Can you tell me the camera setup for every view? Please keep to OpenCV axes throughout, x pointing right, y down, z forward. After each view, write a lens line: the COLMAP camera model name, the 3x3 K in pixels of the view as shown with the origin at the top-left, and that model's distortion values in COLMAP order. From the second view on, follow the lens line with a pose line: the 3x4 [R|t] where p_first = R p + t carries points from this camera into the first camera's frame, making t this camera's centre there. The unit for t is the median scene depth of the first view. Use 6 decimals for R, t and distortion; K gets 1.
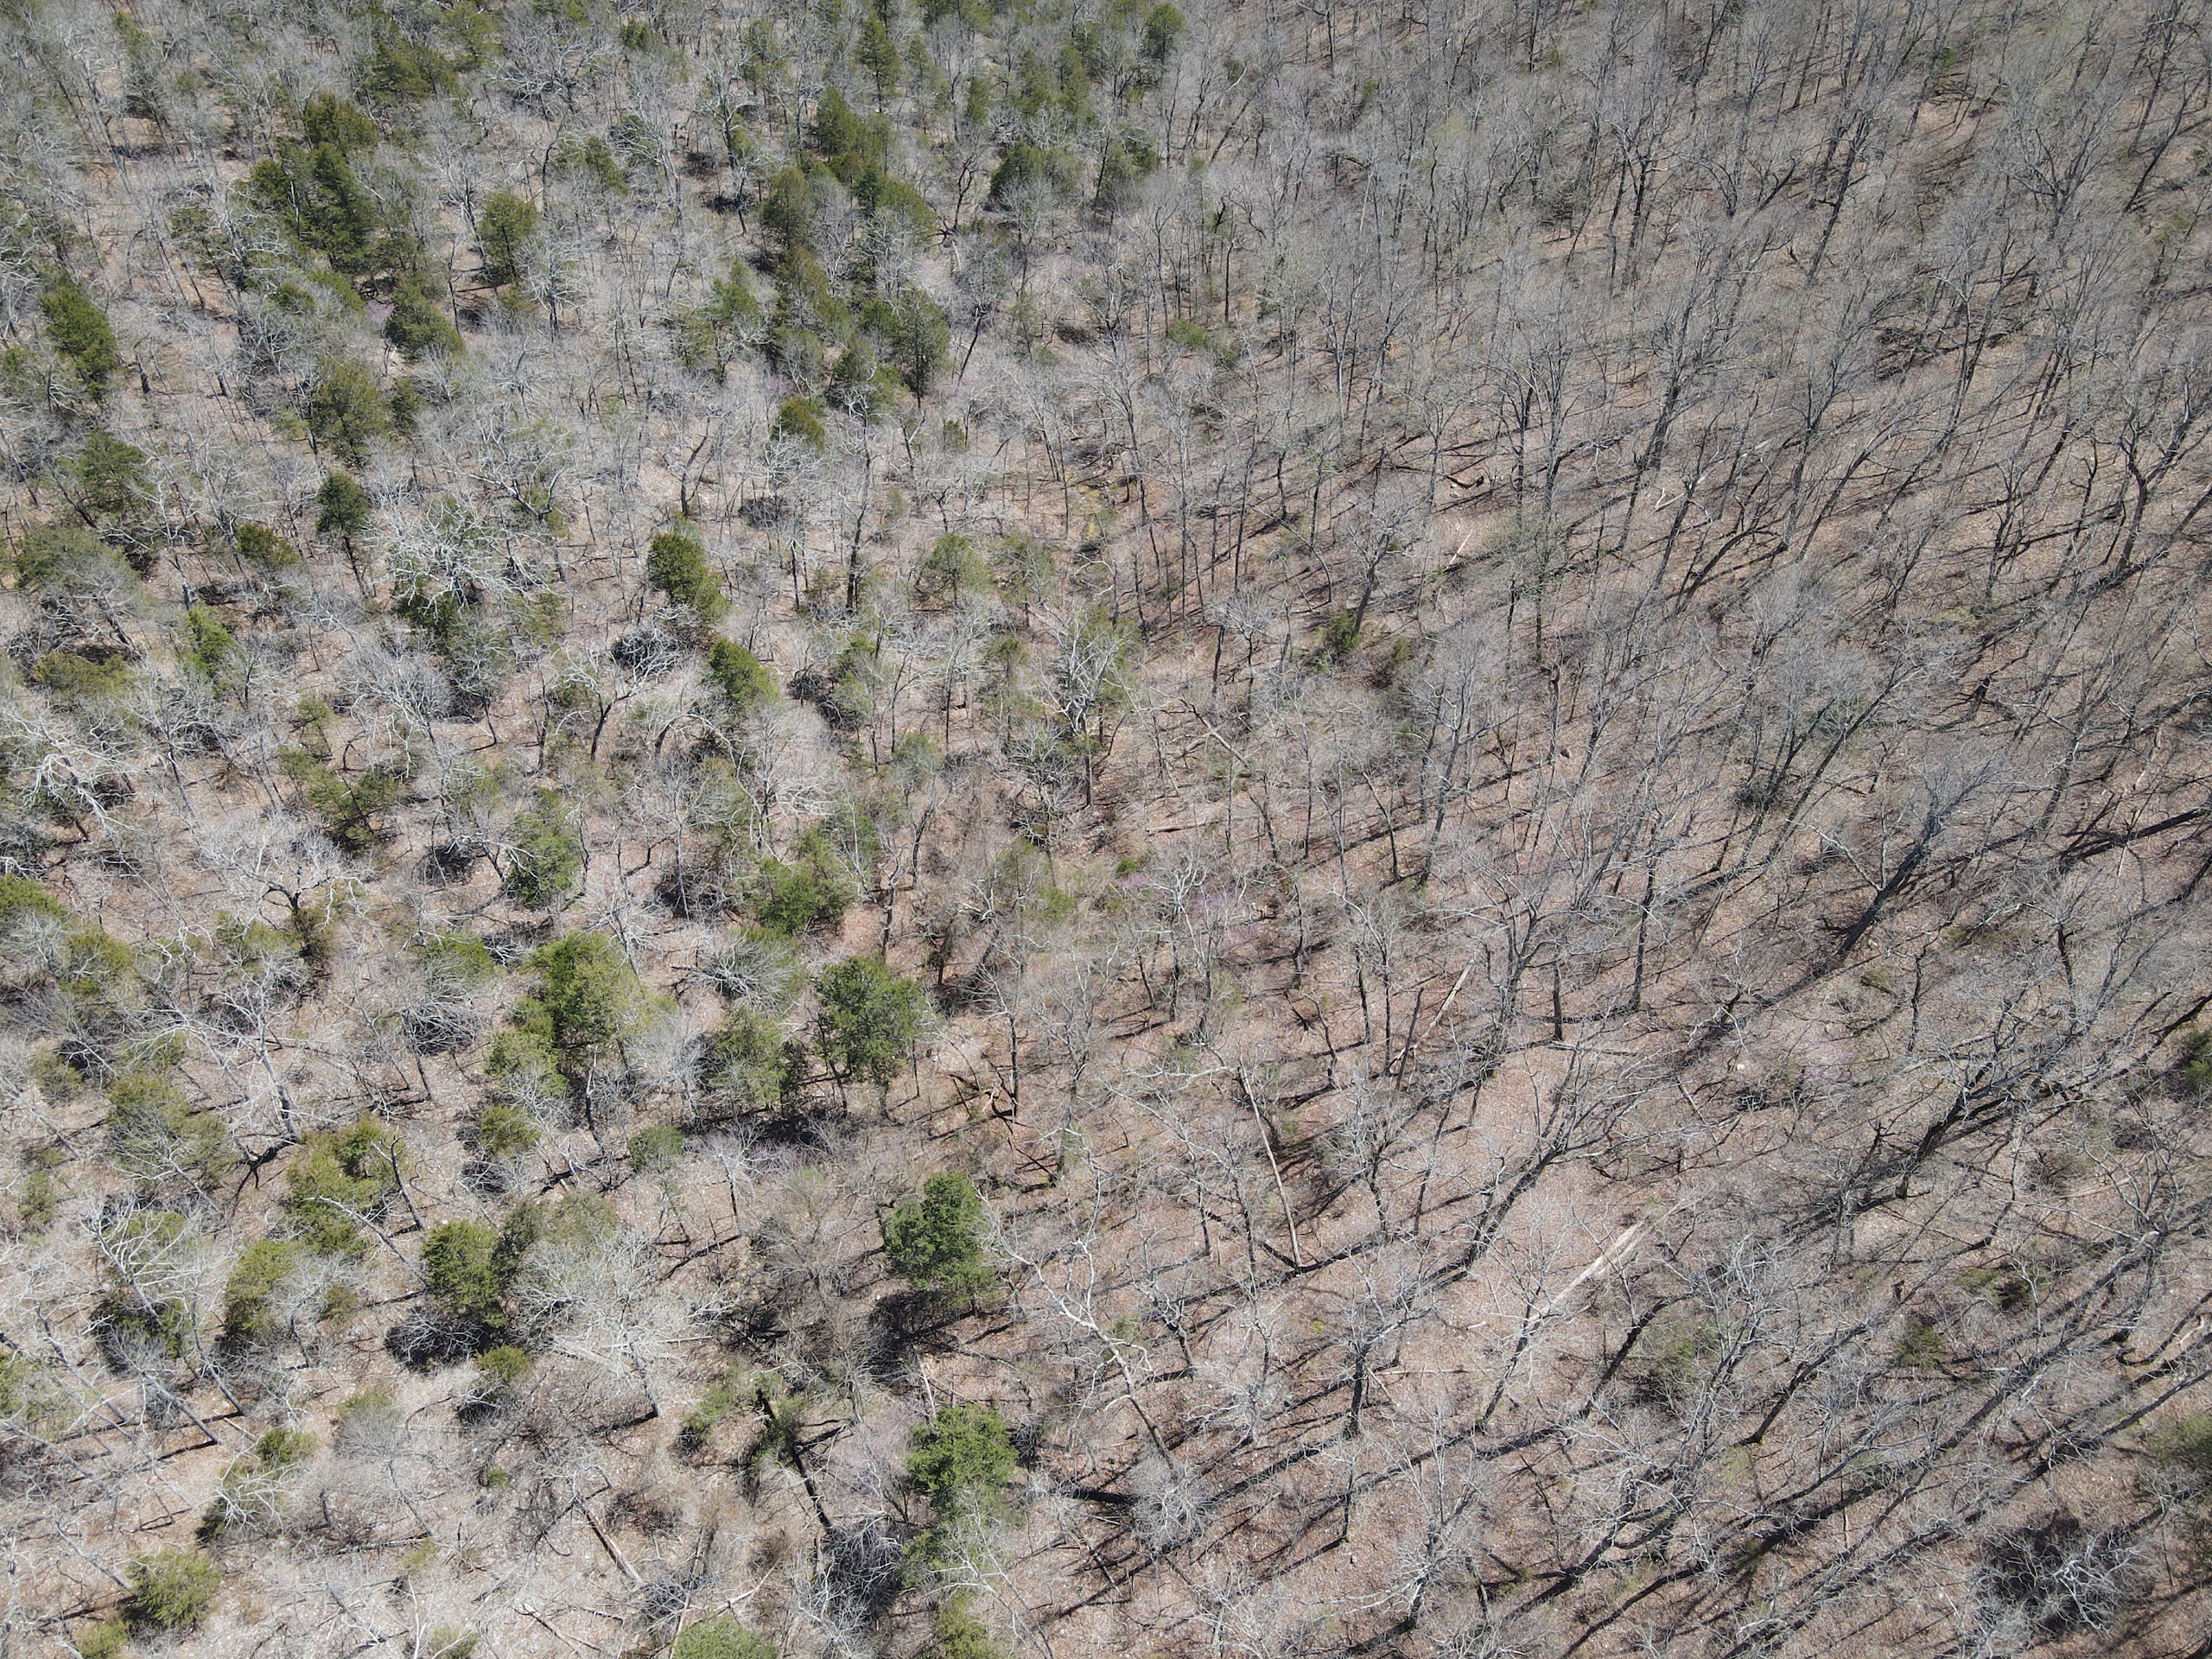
lens RADIAL K [[1637.6, 0, 1095.5], [0, 1637.6, 809.7], [0, 0, 1]] dist [0.002229, 0.035311]
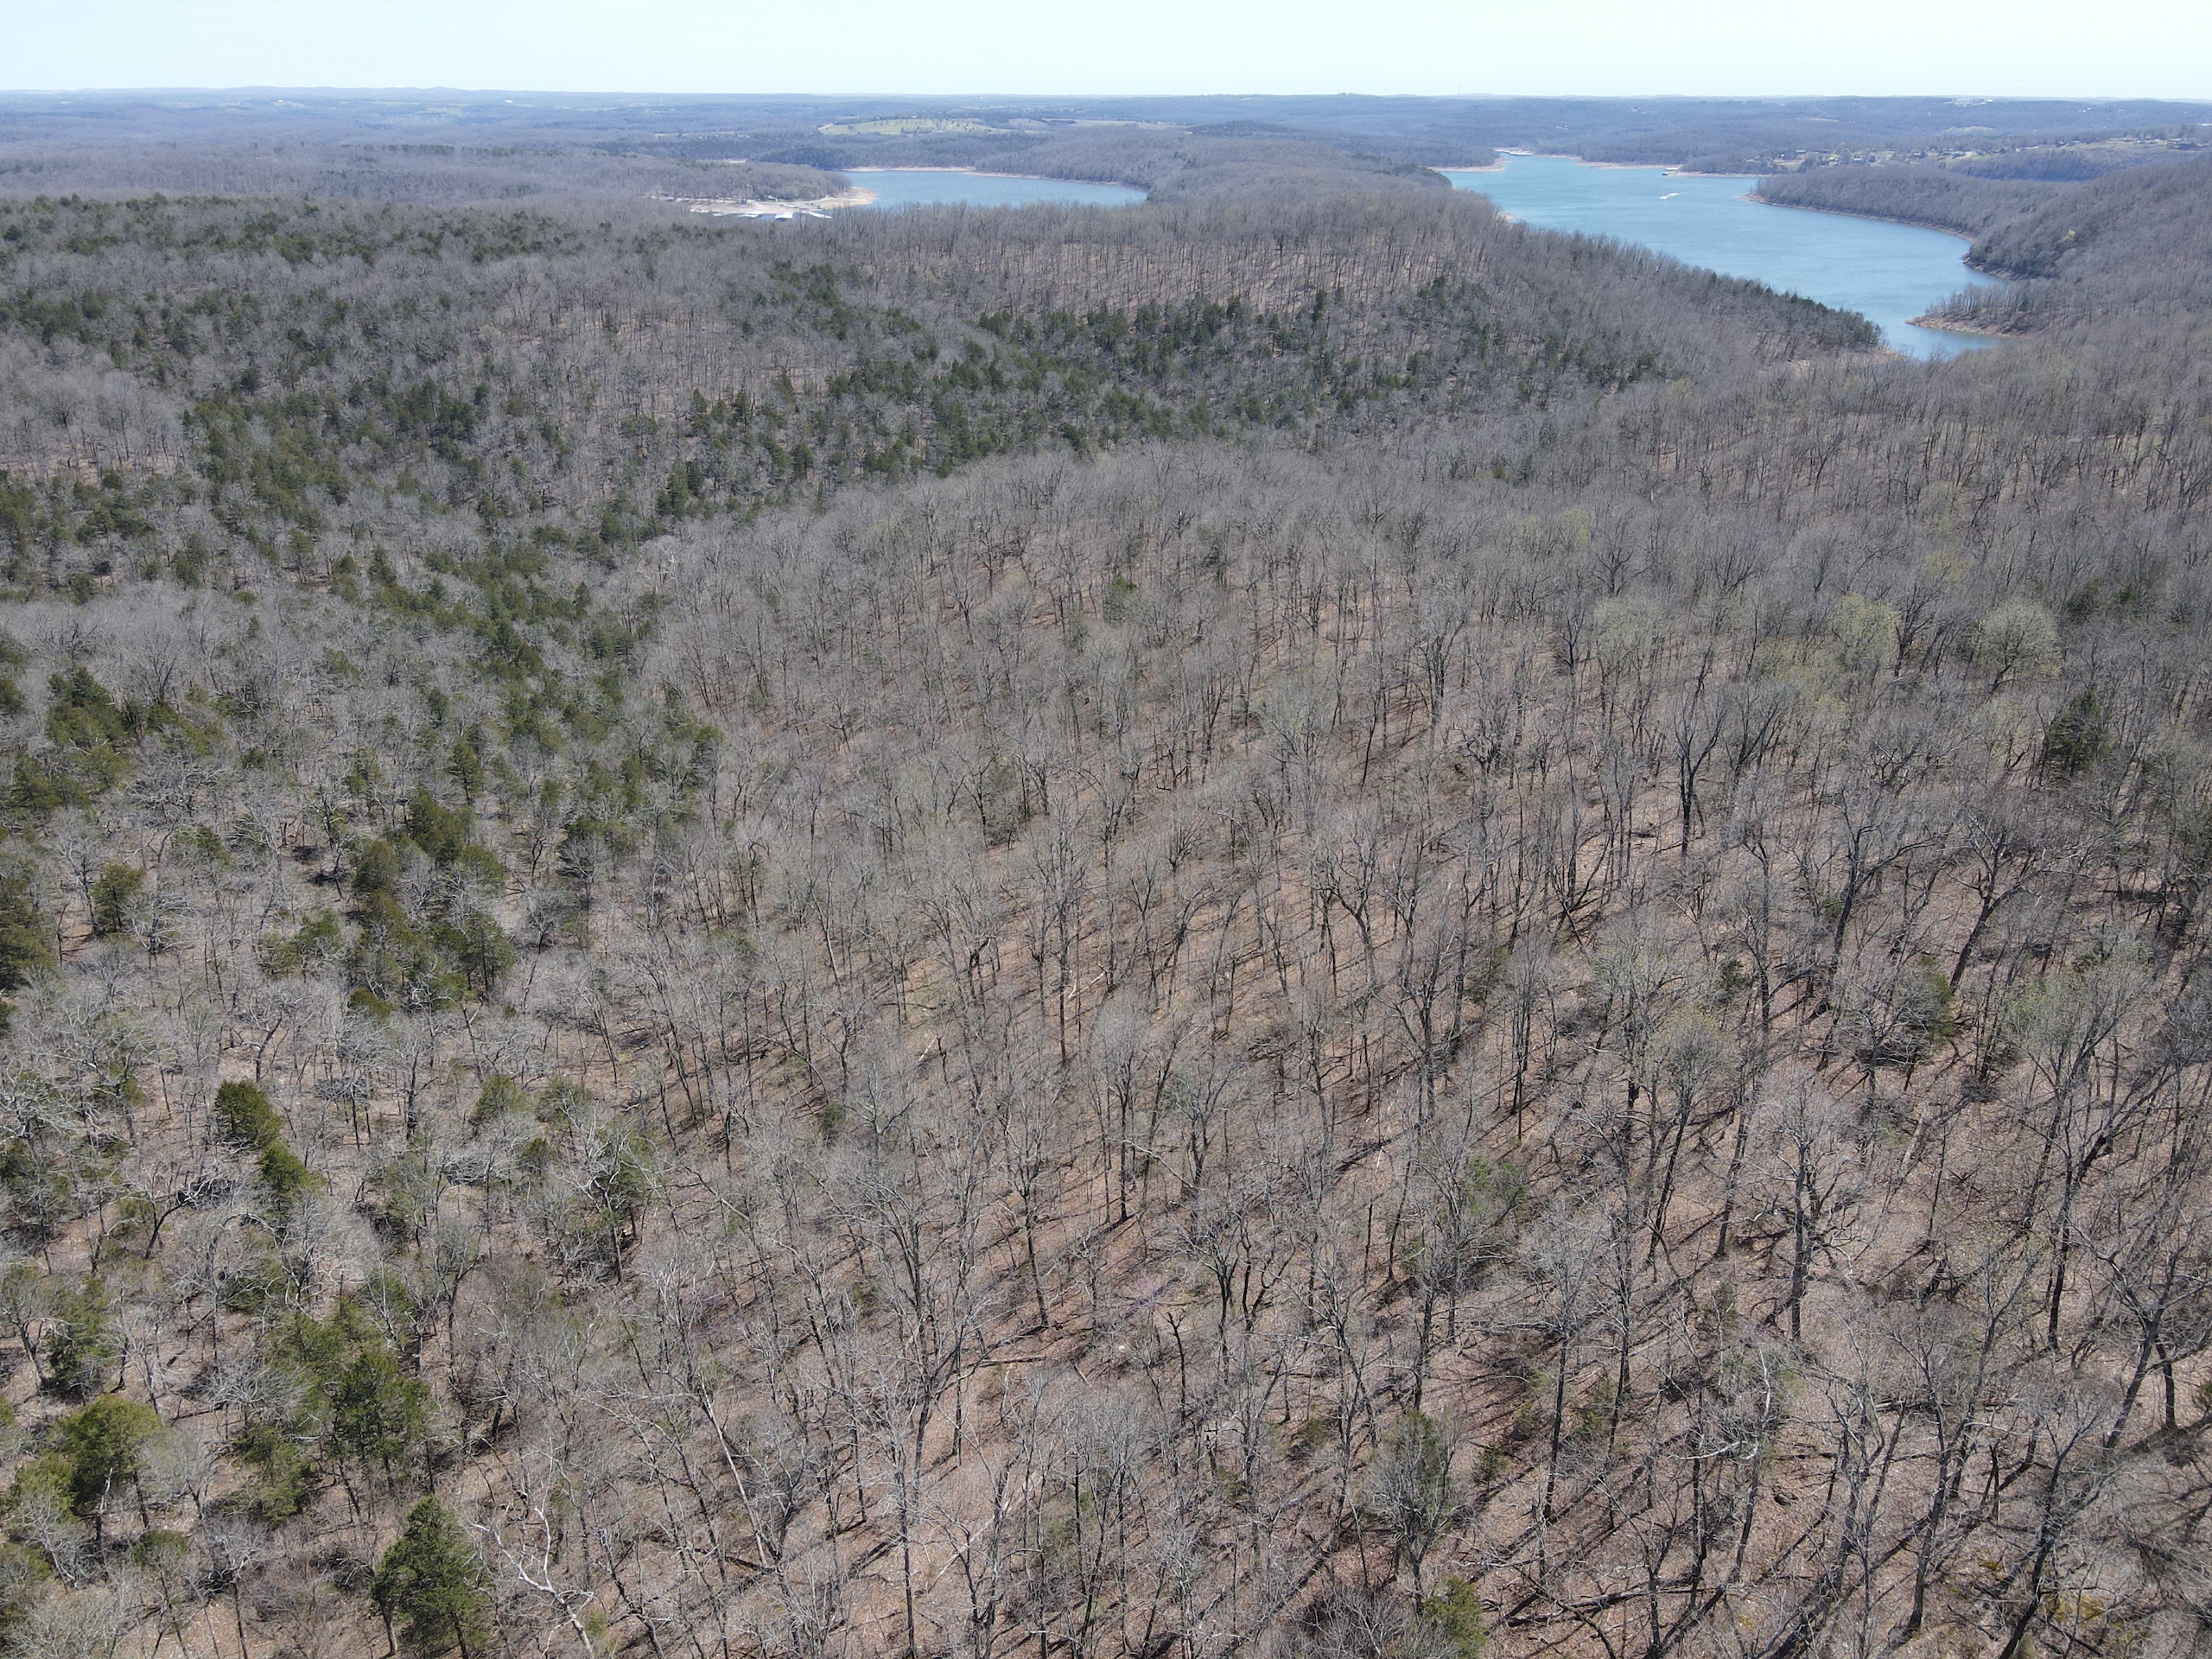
lens RADIAL K [[1620.0, 0, 1105.3], [0, 1620.0, 834.3], [0, 0, 1]] dist [-0.002128, 0.023881]
pose [[0.975814, -0.077496, 0.204407, 0.130458], [0.157764, 0.896914, -0.413104, 0.258841], [-0.151321, 0.435361, 0.887447, -0.218203]]
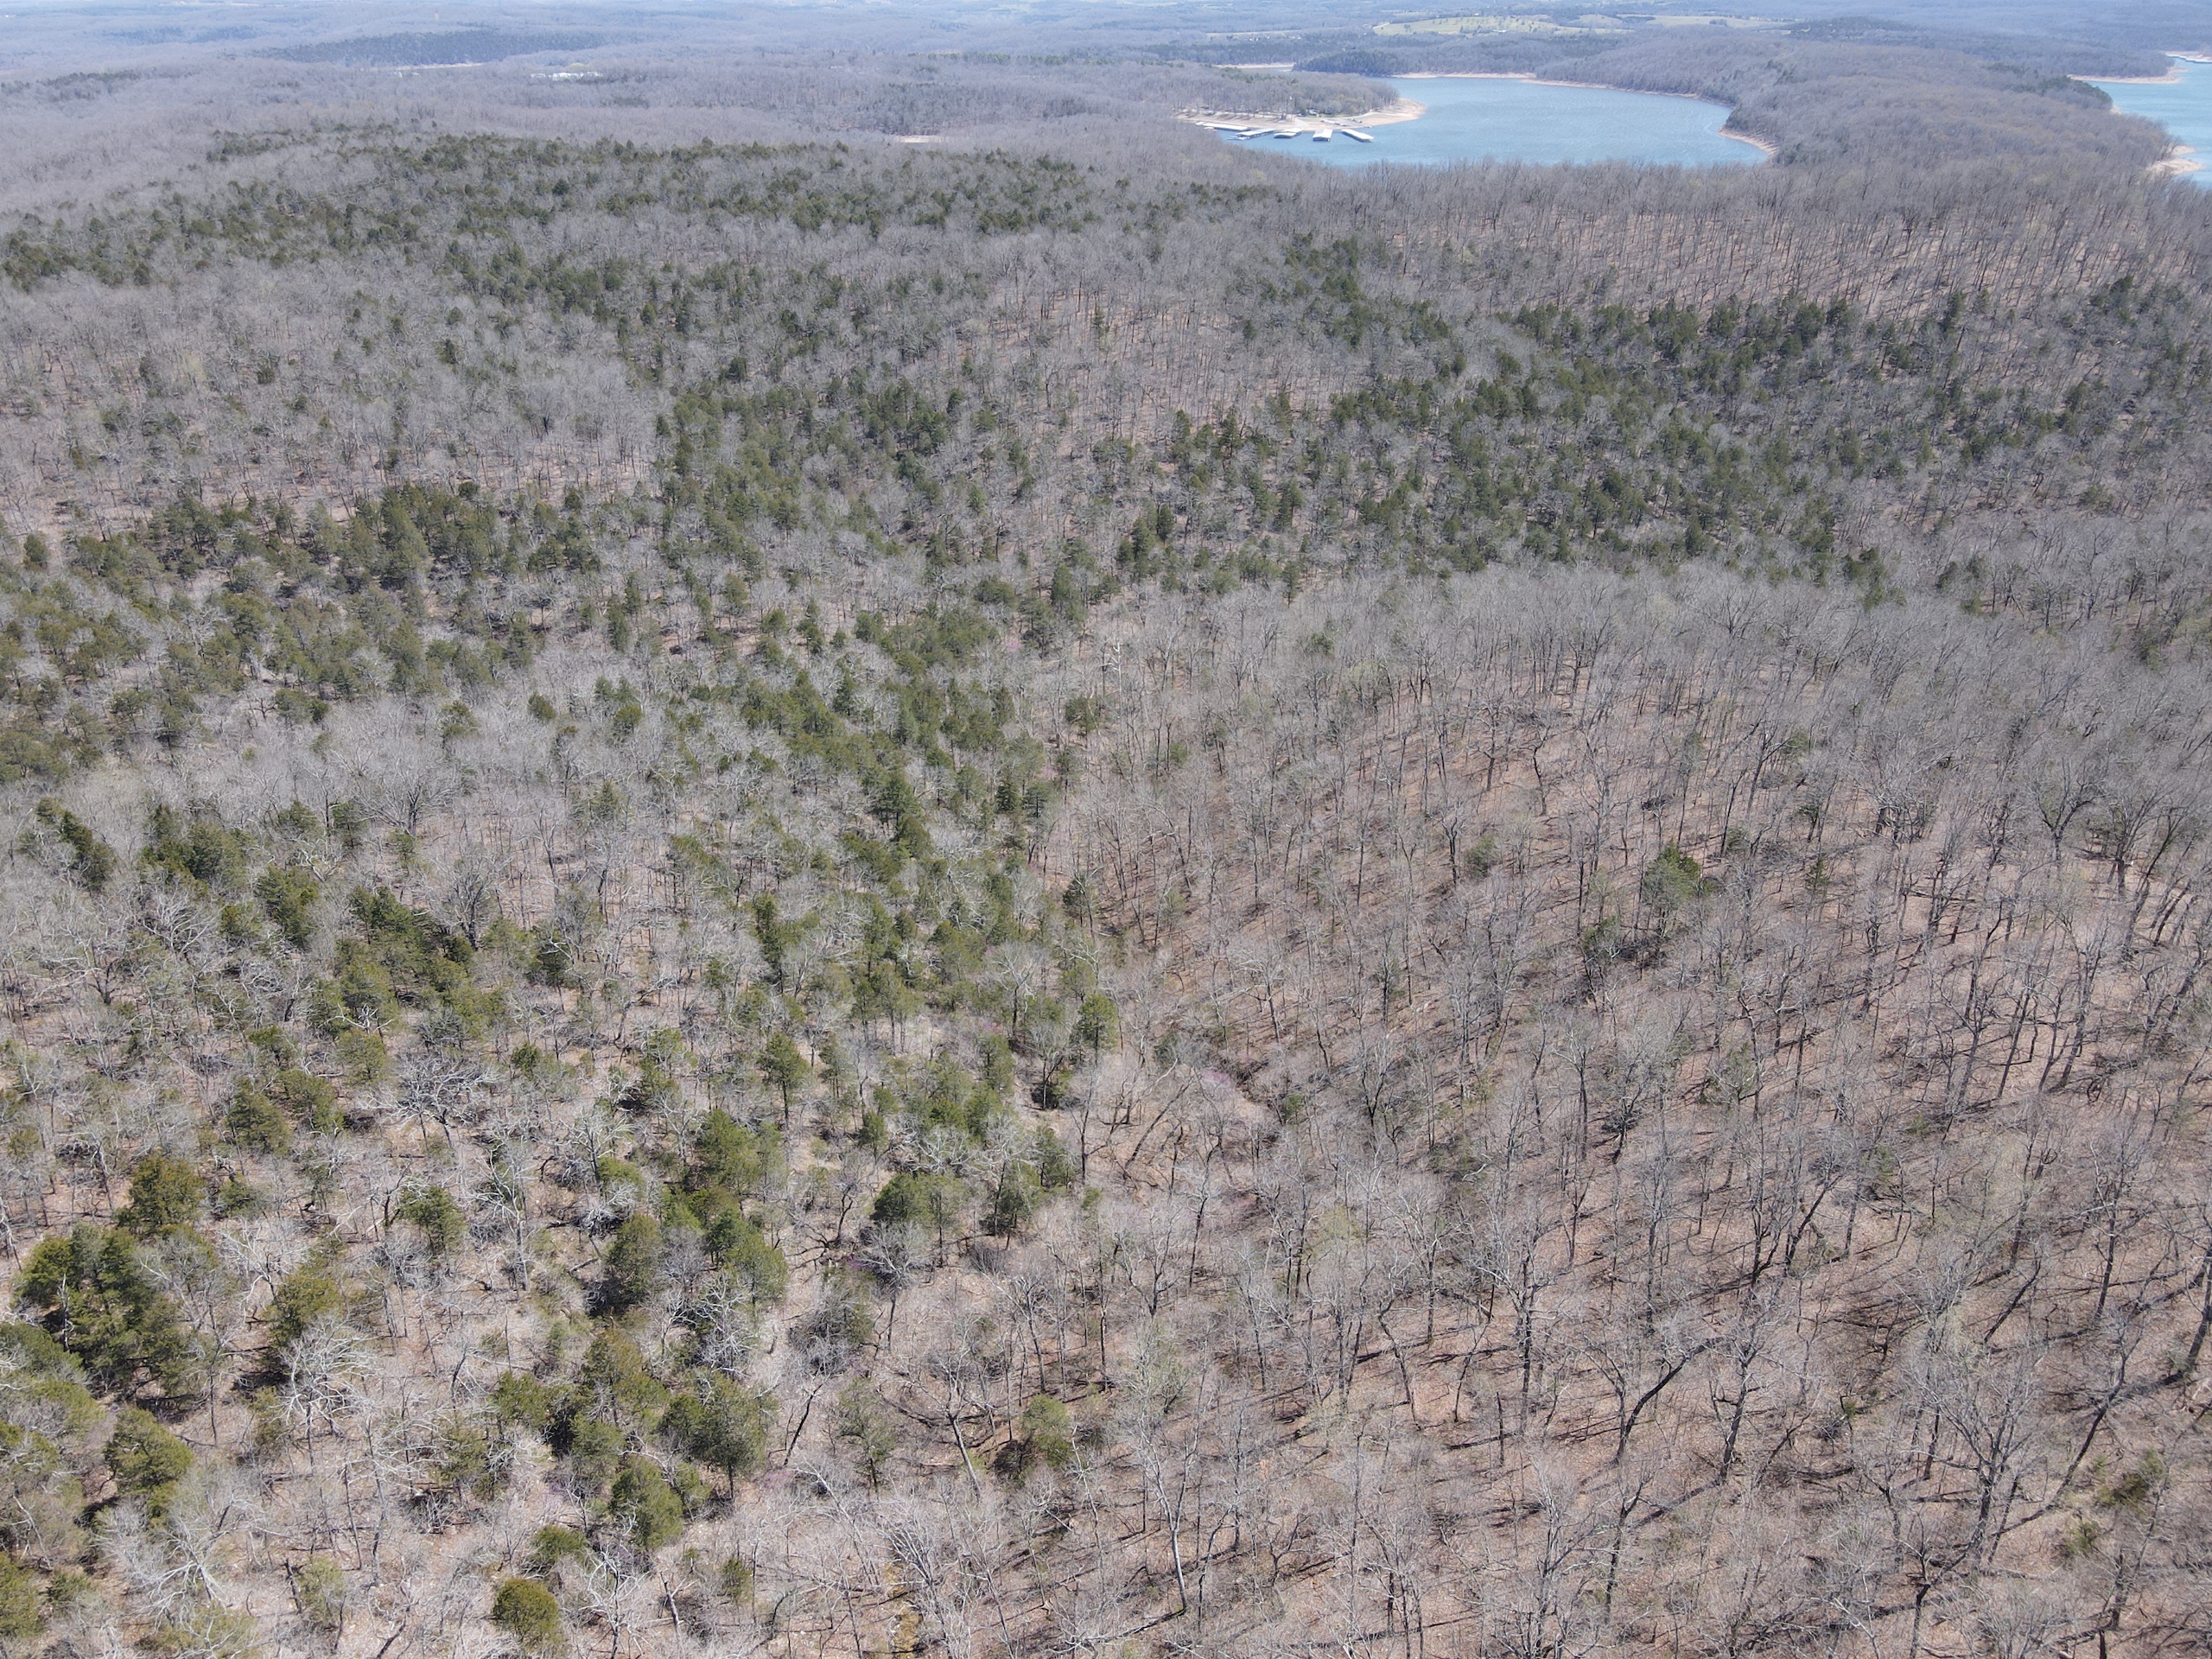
lens RADIAL K [[1620.0, 0, 1105.3], [0, 1620.0, 834.3], [0, 0, 1]] dist [-0.002128, 0.023881]
pose [[0.996058, 0.047802, -0.074726, 0.192482], [-0.072474, 0.924282, -0.374767, -0.351500], [0.051154, 0.378706, 0.924103, 0.082964]]
